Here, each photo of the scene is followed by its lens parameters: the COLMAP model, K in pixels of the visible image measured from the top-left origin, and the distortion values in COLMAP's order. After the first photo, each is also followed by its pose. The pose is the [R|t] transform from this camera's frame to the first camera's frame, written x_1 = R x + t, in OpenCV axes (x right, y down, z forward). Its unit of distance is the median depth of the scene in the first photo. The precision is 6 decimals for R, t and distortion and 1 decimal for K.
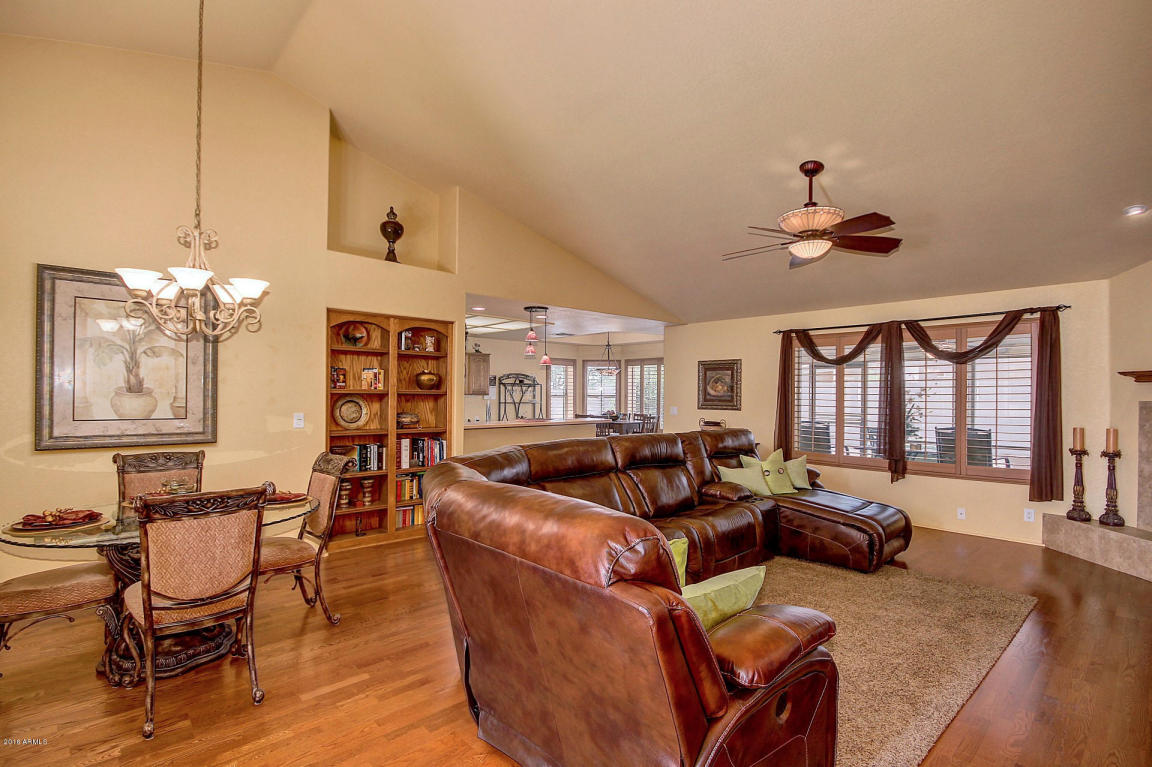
lens RADIAL K [[547.8, 0, 572.6], [0, 547.8, 390.5], [0, 0, 1]] dist [-0.004449, -0.001172]
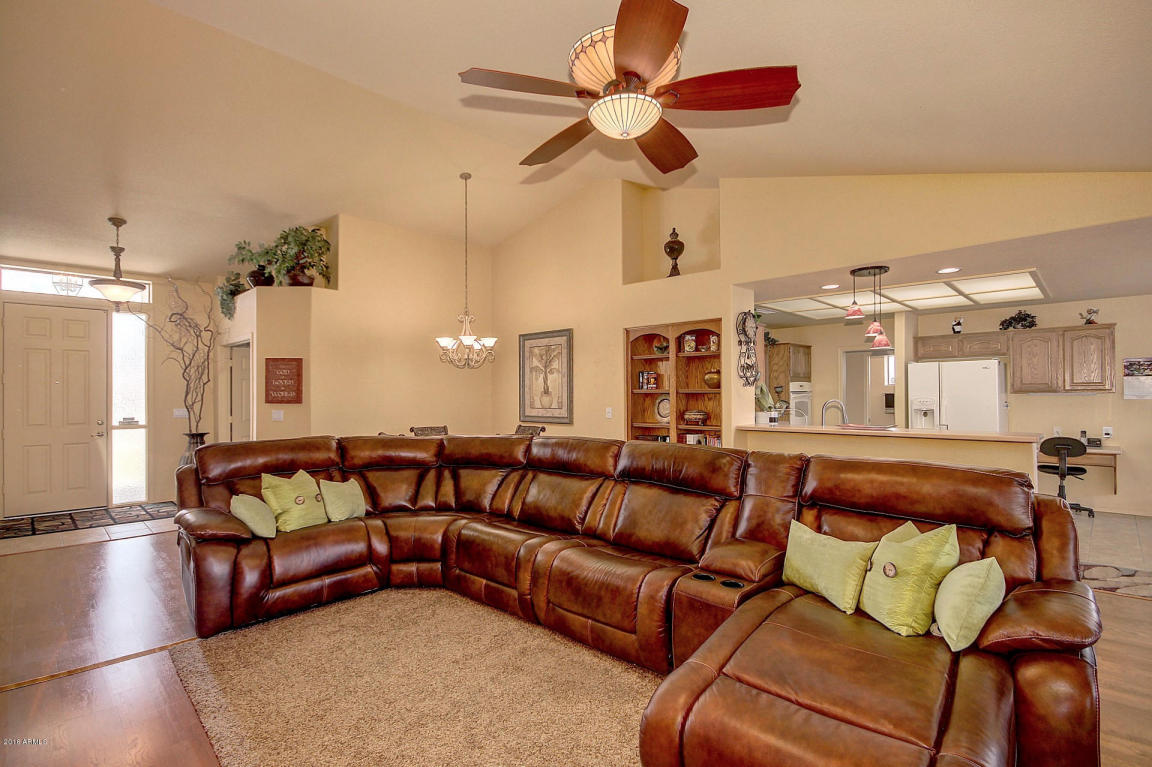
lens RADIAL K [[547.8, 0, 571.8], [0, 547.8, 389.6], [0, 0, 1]] dist [-0.004449, -0.001172]
pose [[0.051563, -0.016431, -0.998535, 0.653404], [0.013220, 0.999788, -0.015769, 0.011957], [0.998582, -0.012388, 0.051769, 0.602531]]
